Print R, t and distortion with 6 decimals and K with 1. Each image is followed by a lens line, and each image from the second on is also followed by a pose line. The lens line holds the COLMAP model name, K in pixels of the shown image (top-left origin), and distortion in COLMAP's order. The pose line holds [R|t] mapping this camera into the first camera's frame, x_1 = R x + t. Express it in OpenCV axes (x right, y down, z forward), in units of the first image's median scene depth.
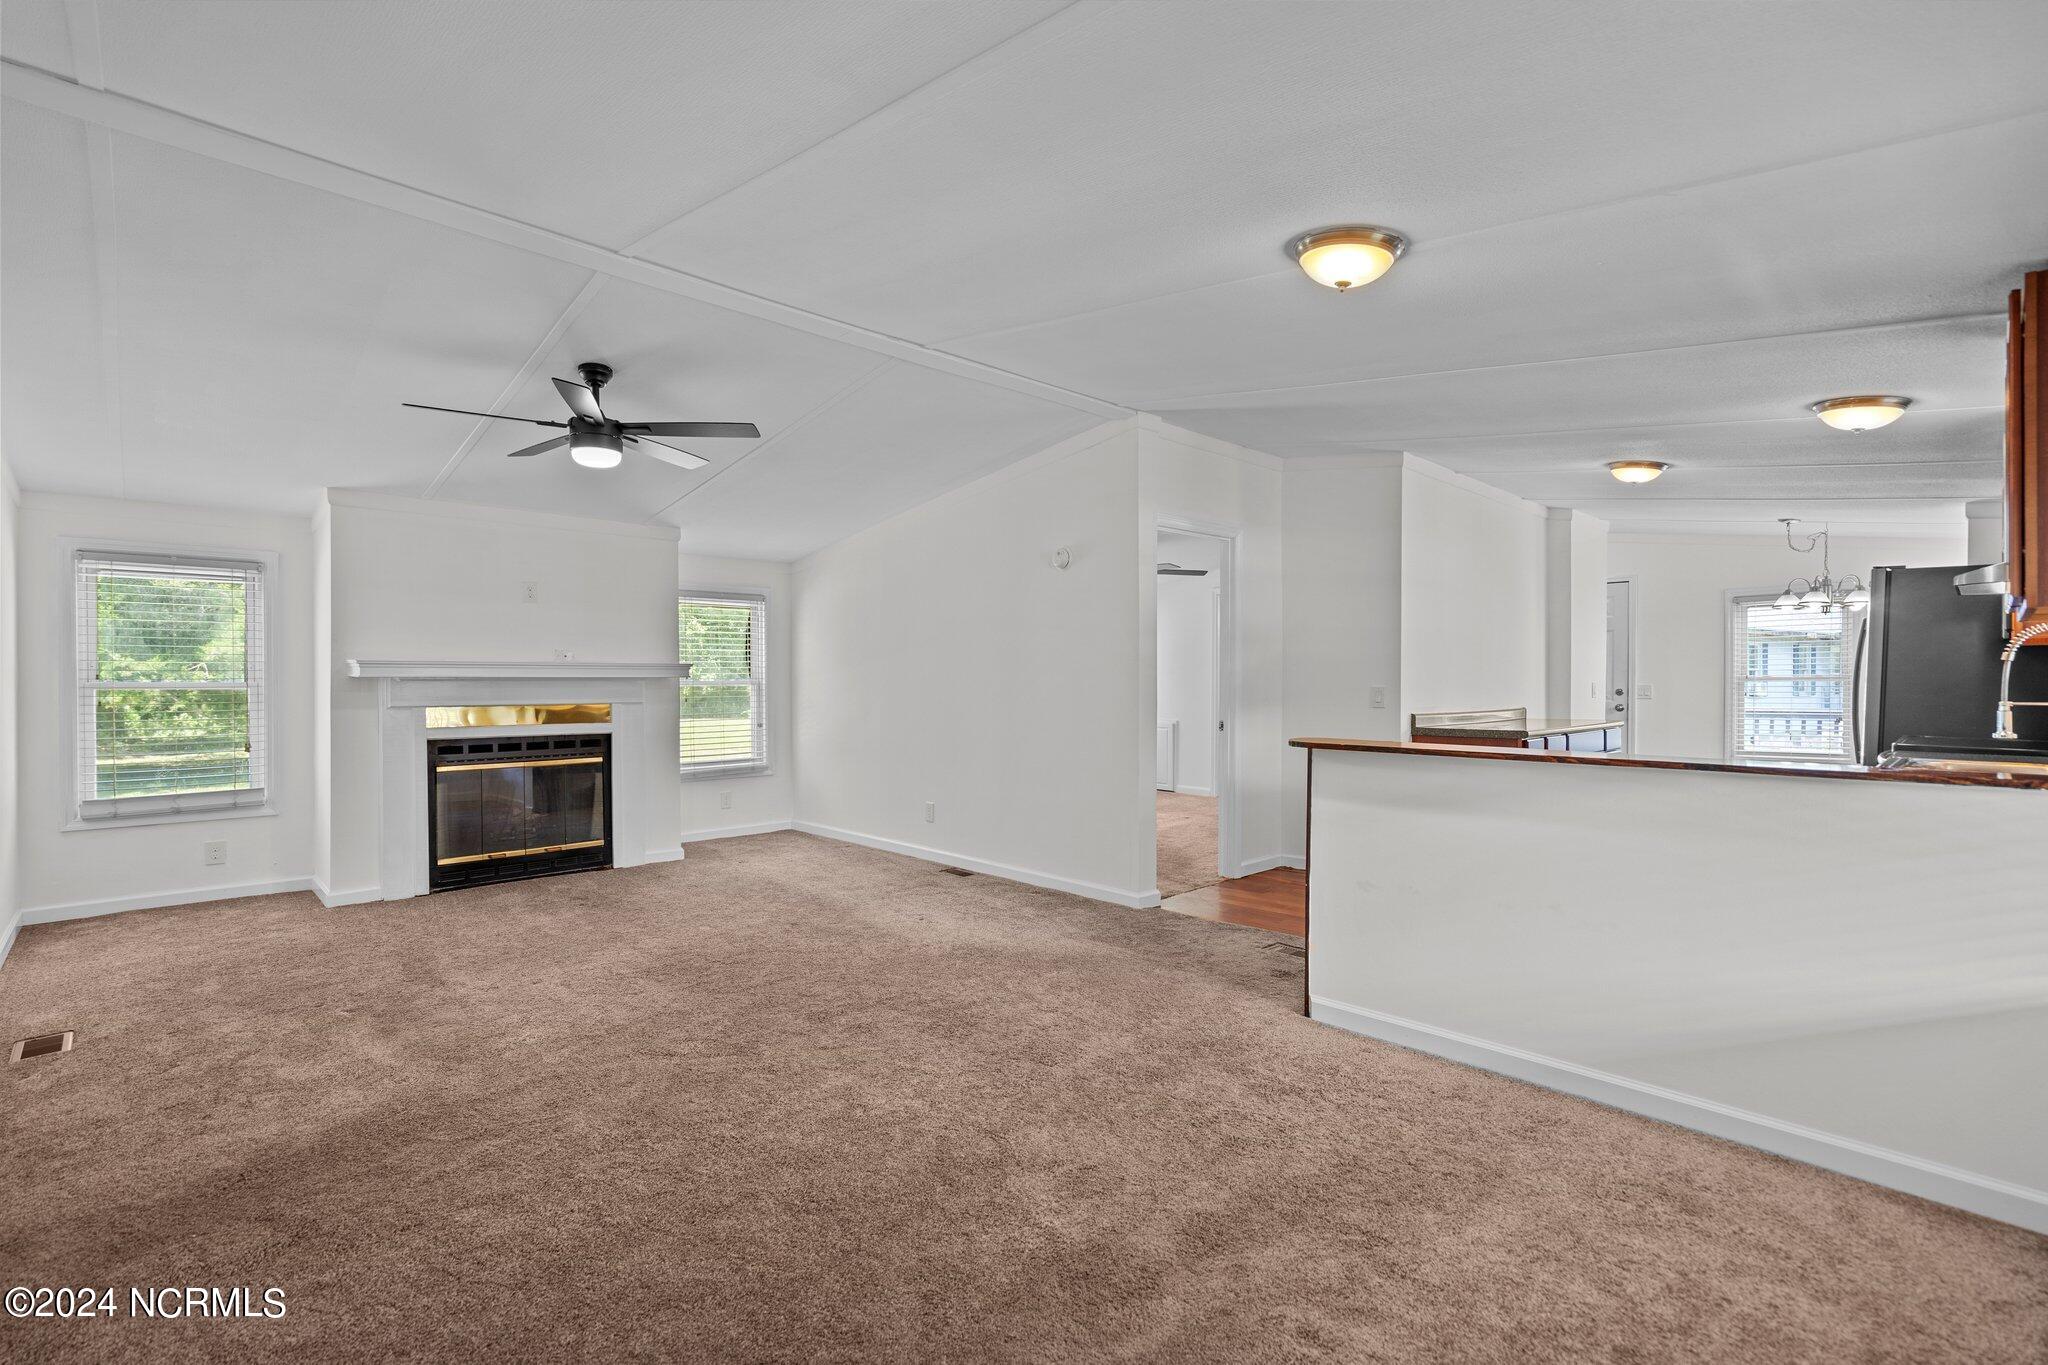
lens RADIAL K [[936.8, 0, 1022.1], [0, 936.8, 677.8], [0, 0, 1]] dist [-0.001238, -0.000131]
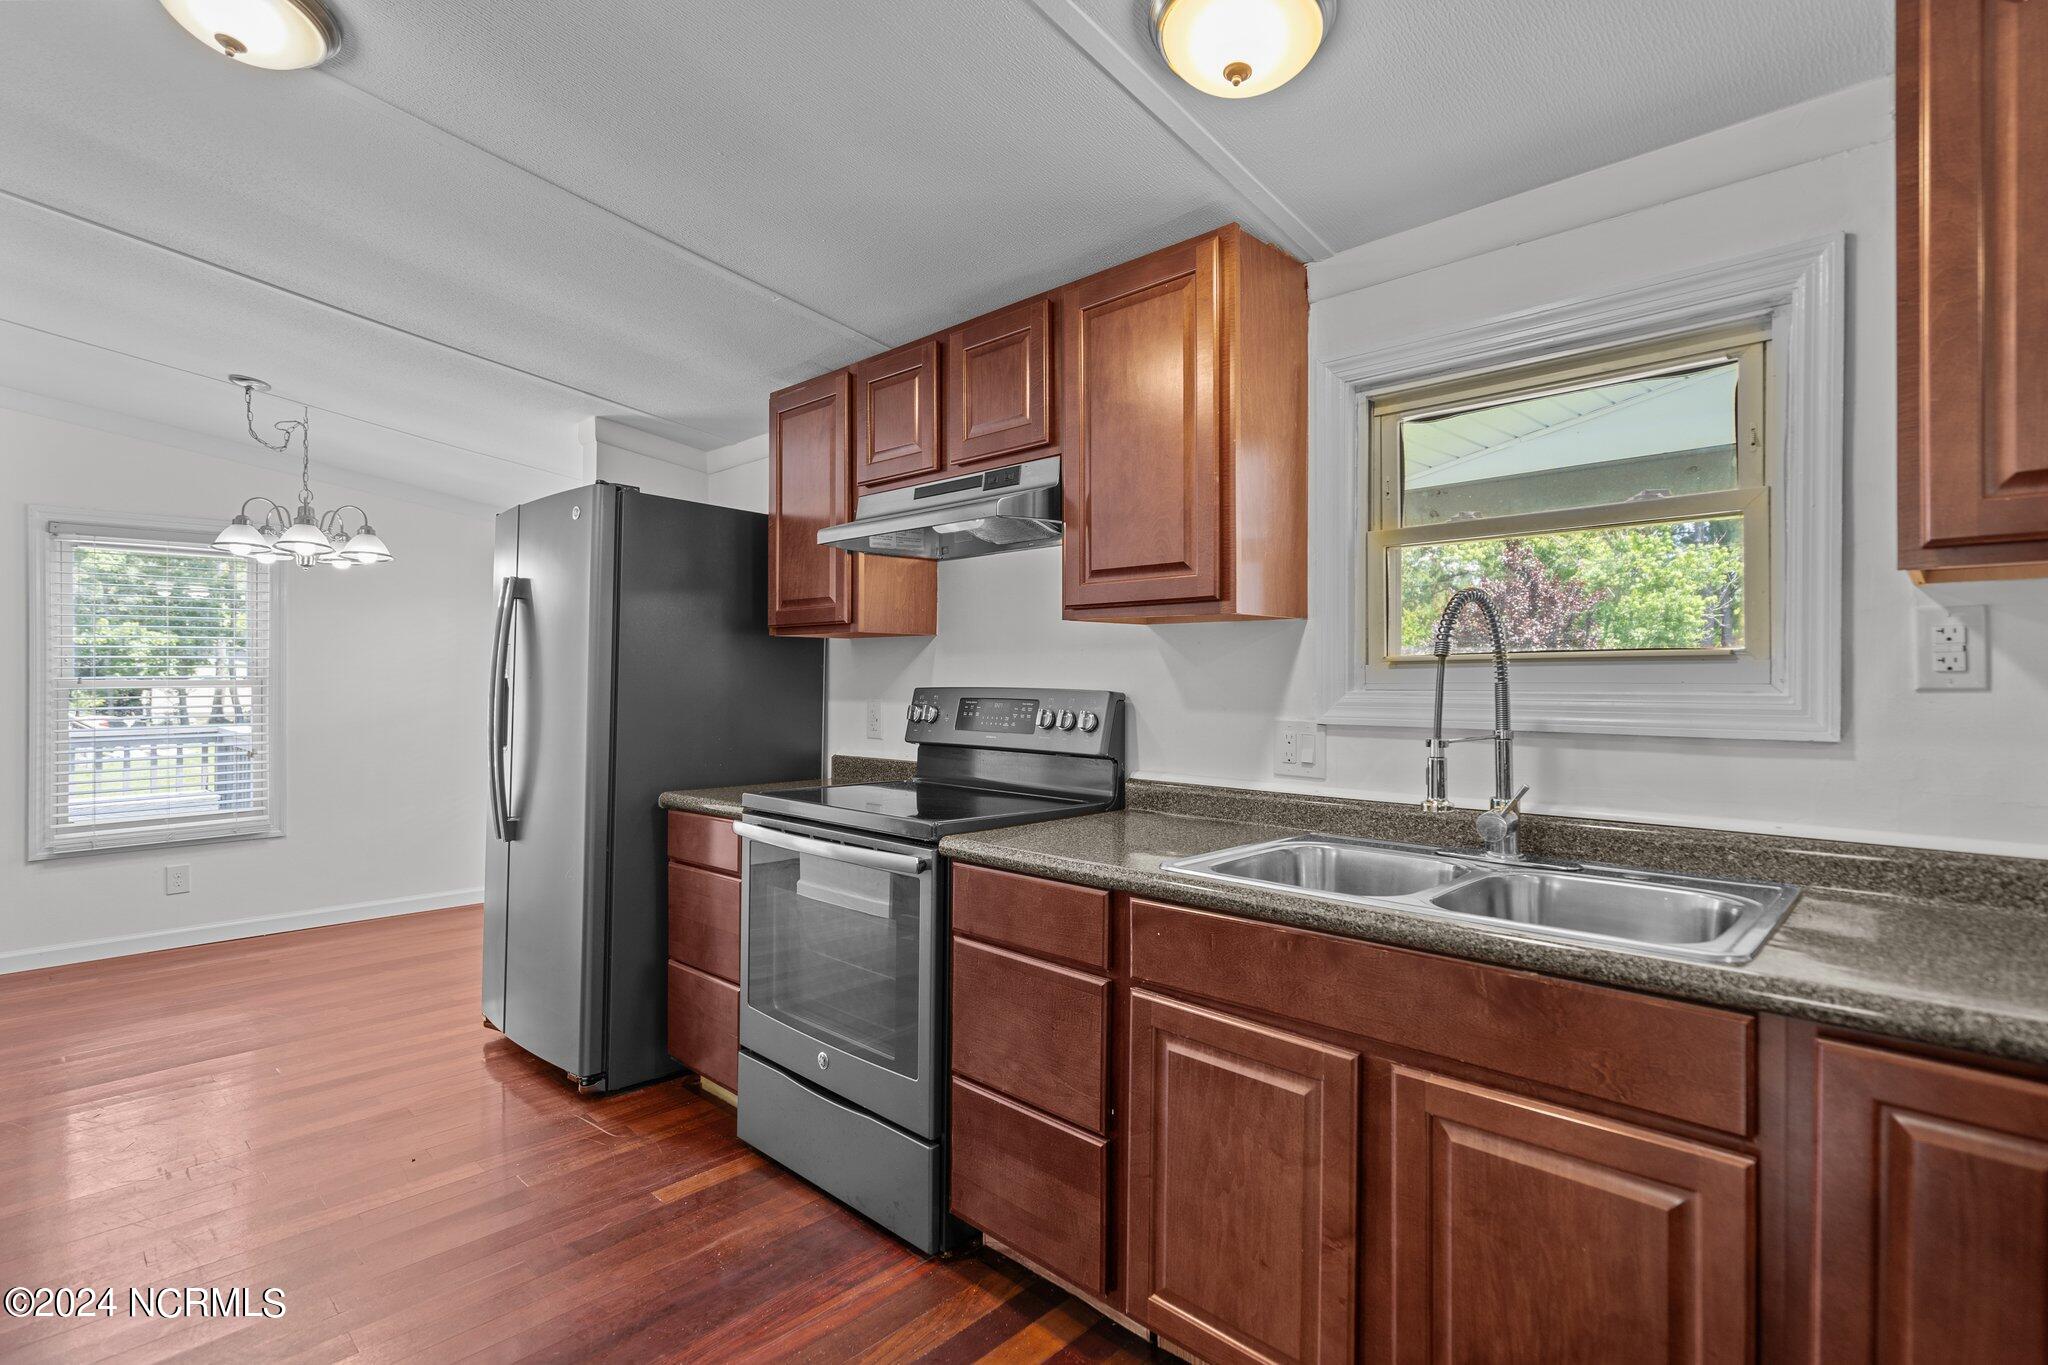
lens RADIAL K [[976.2, 0, 1024.0], [0, 976.2, 682.5], [0, 0, 1]] dist [-0.001213, -0.000584]
pose [[-0.044181, -0.001961, 0.999022, 0.222011], [-0.002928, 0.999994, 0.001833, -0.002416], [-0.999019, -0.002844, -0.044187, 0.515959]]
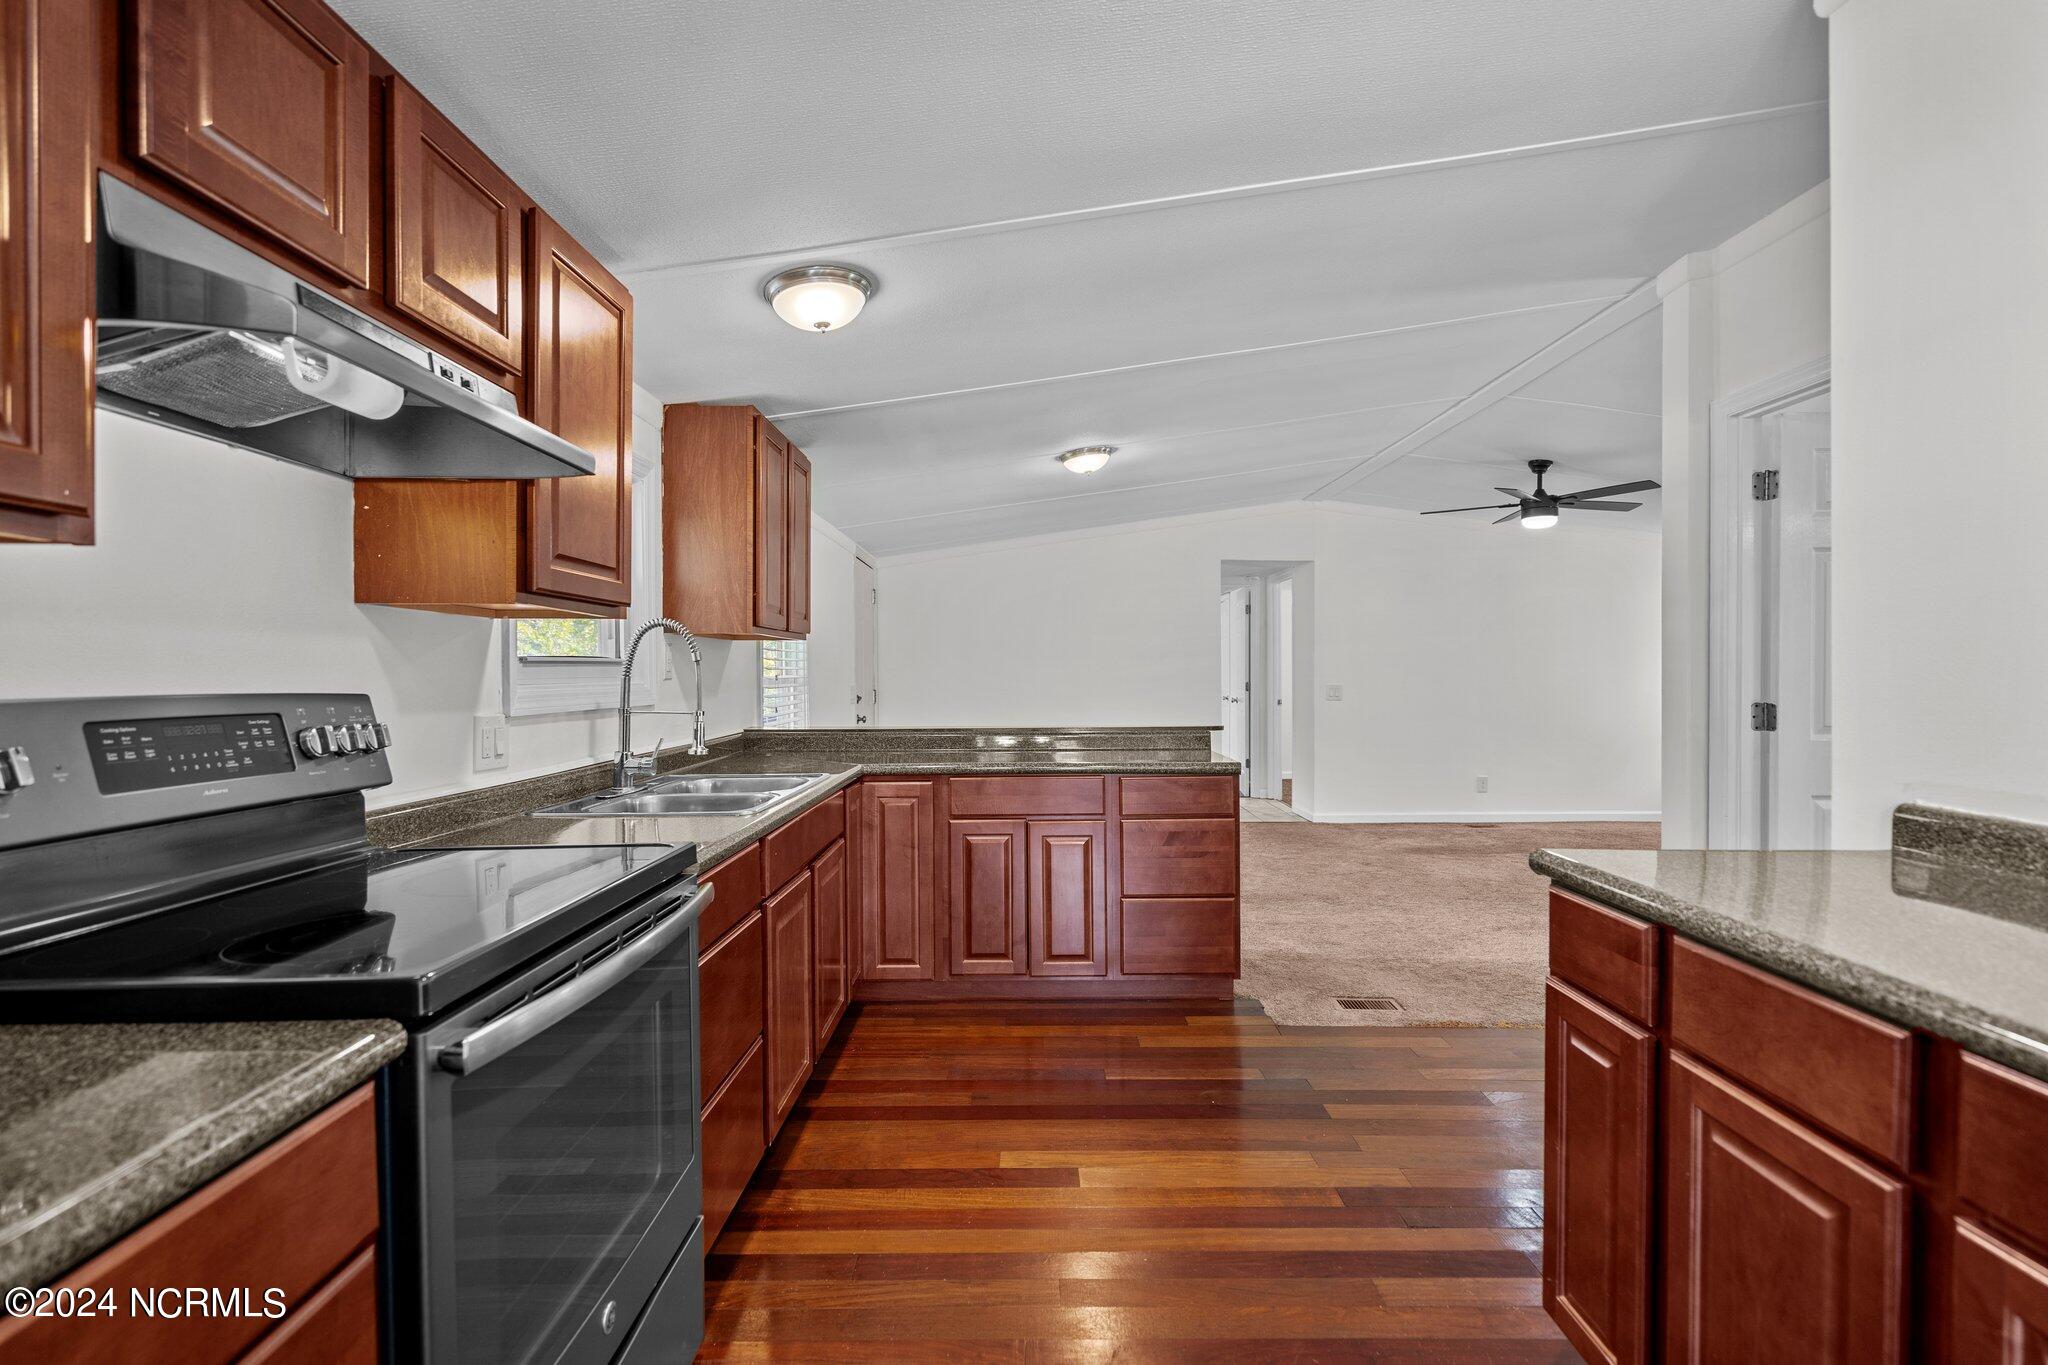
lens RADIAL K [[929.4, 0, 1024.0], [0, 929.4, 682.5], [0, 0, 1]] dist [-0.002742, 0.000123]
pose [[-0.694307, 0.011418, -0.719589, 0.598890], [0.006554, 0.999933, 0.009543, -0.002695], [0.719649, 0.001910, -0.694335, 0.739928]]
